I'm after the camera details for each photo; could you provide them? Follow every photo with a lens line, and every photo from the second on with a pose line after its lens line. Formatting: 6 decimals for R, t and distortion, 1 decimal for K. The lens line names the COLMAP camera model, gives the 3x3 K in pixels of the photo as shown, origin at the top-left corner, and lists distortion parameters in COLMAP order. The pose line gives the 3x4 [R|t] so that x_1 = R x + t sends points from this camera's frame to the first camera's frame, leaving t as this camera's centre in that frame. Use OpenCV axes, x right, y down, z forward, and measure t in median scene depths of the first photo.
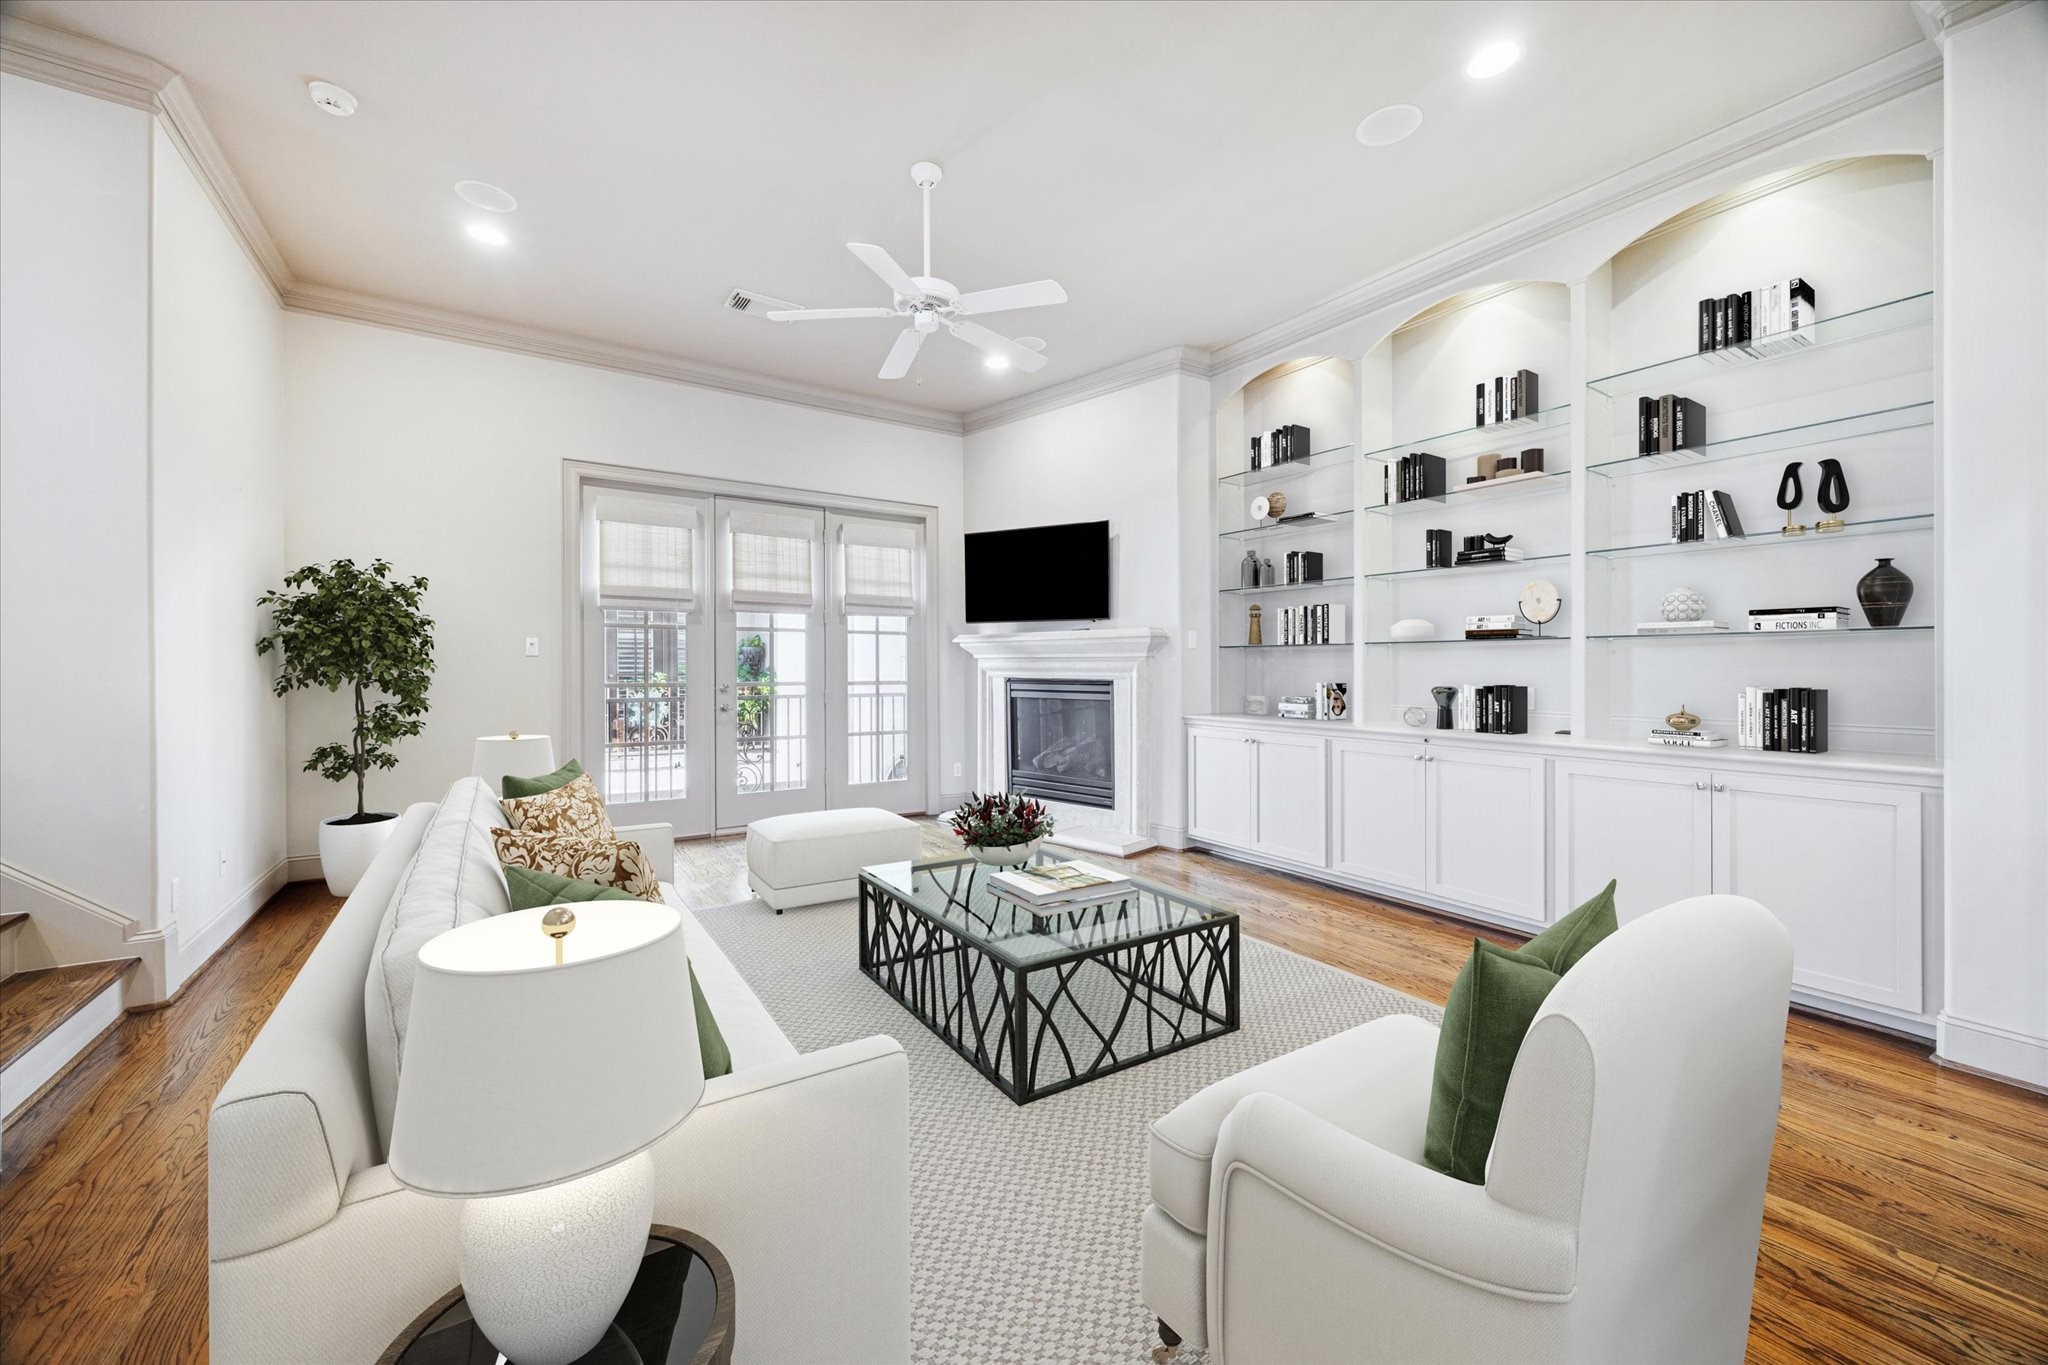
lens RADIAL K [[790.5, 0, 1015.2], [0, 790.5, 669.1], [0, 0, 1]] dist [-0.000837, -0.000066]
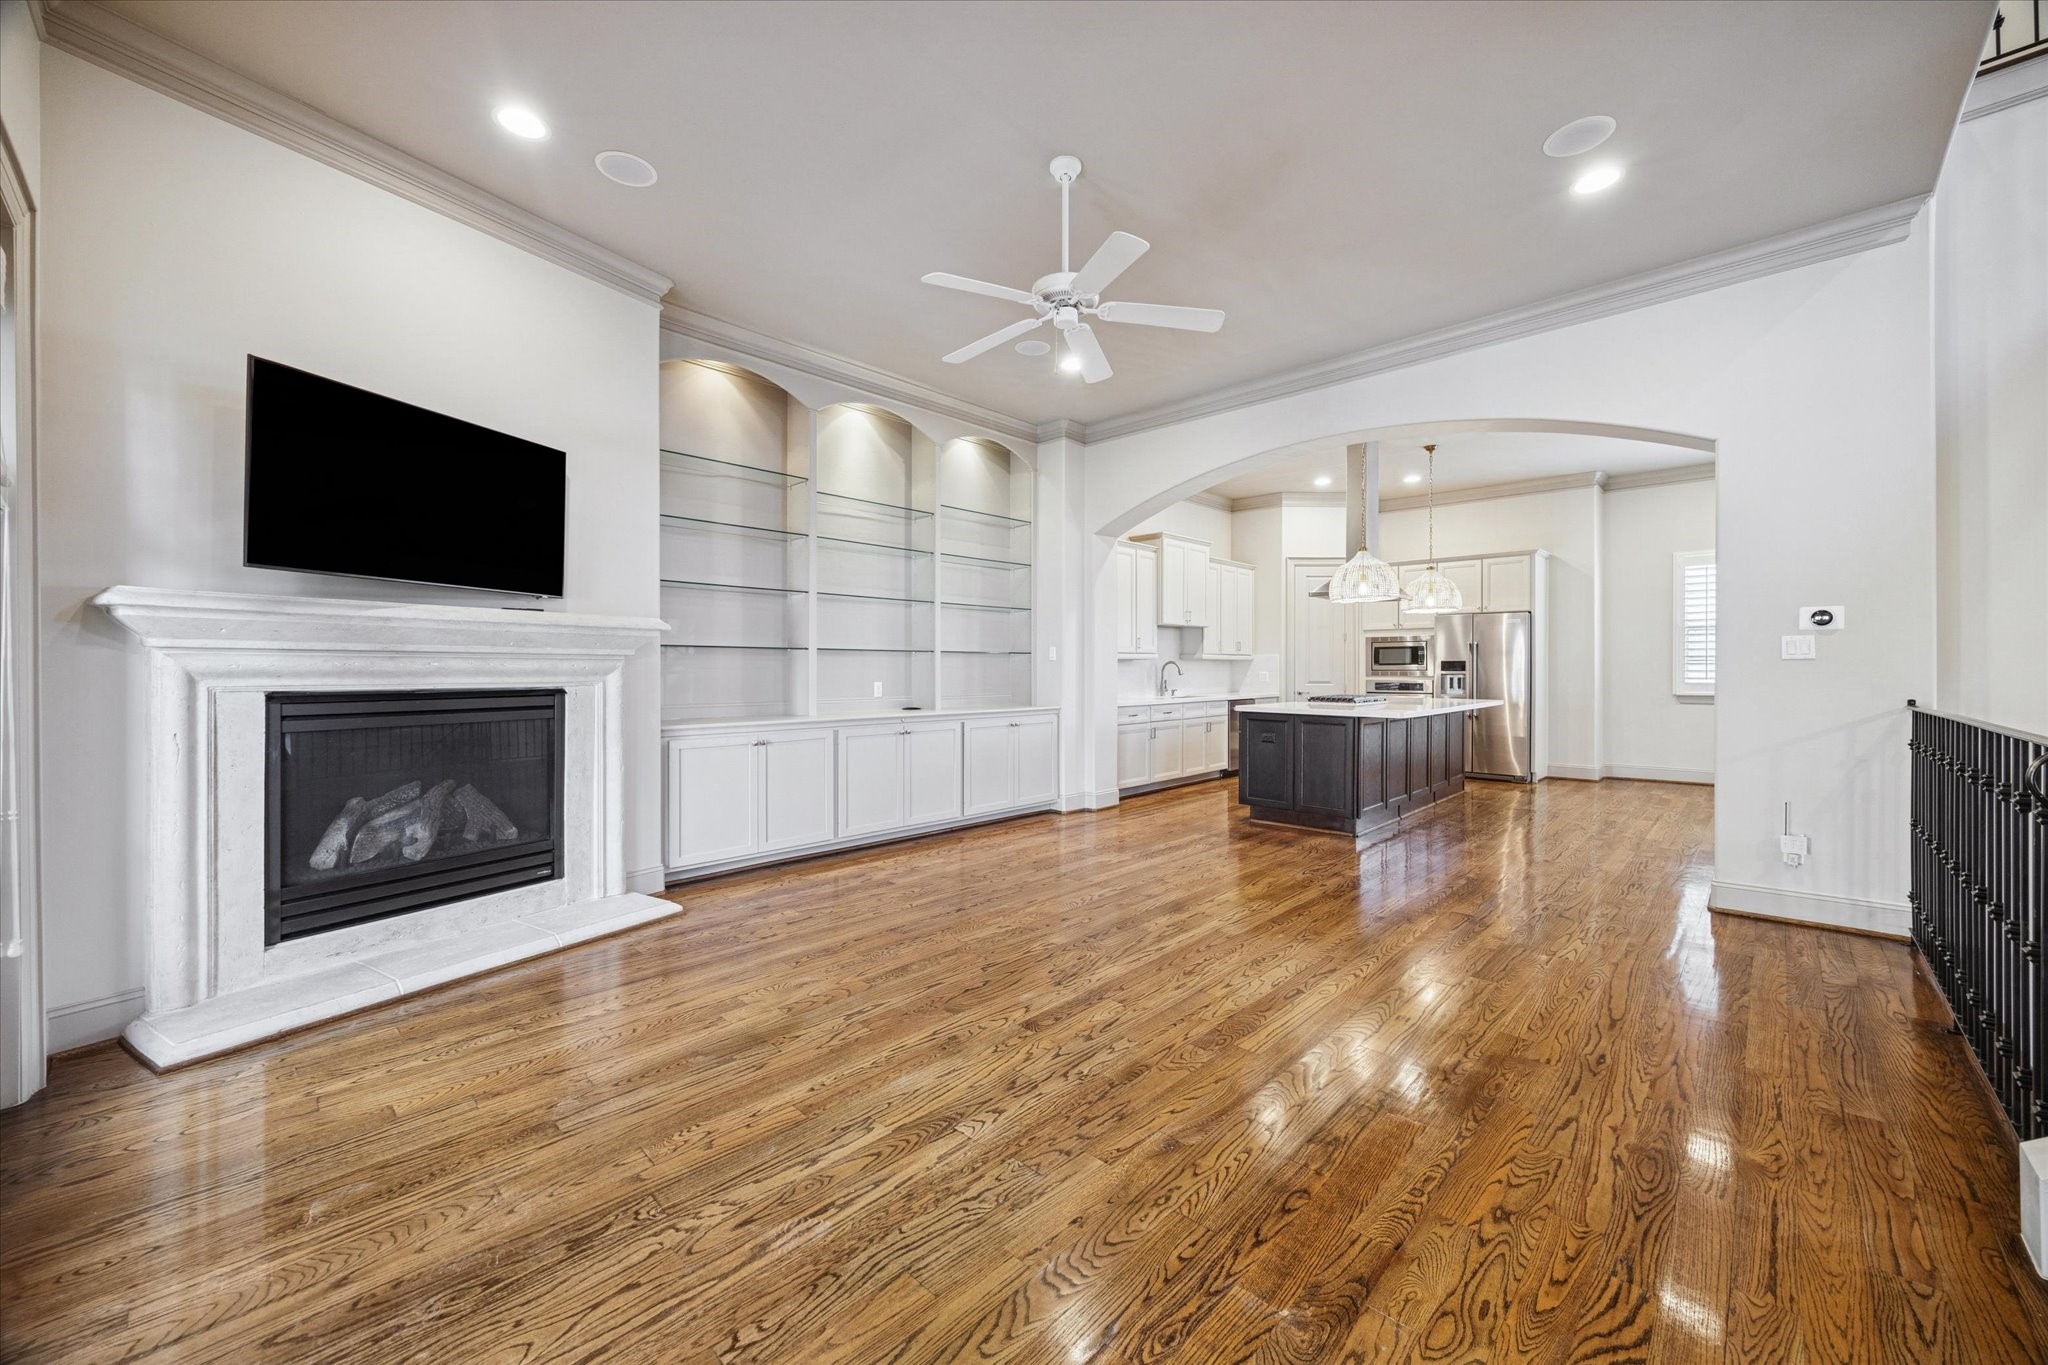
lens RADIAL K [[790.5, 0, 1015.2], [0, 790.5, 669.1], [0, 0, 1]] dist [-0.000837, -0.000066]
pose [[-0.212655, -0.003424, 0.977121, -0.644936], [0.000501, 0.999993, 0.003613, -0.004527], [-0.977127, 0.001258, -0.212651, 0.786113]]
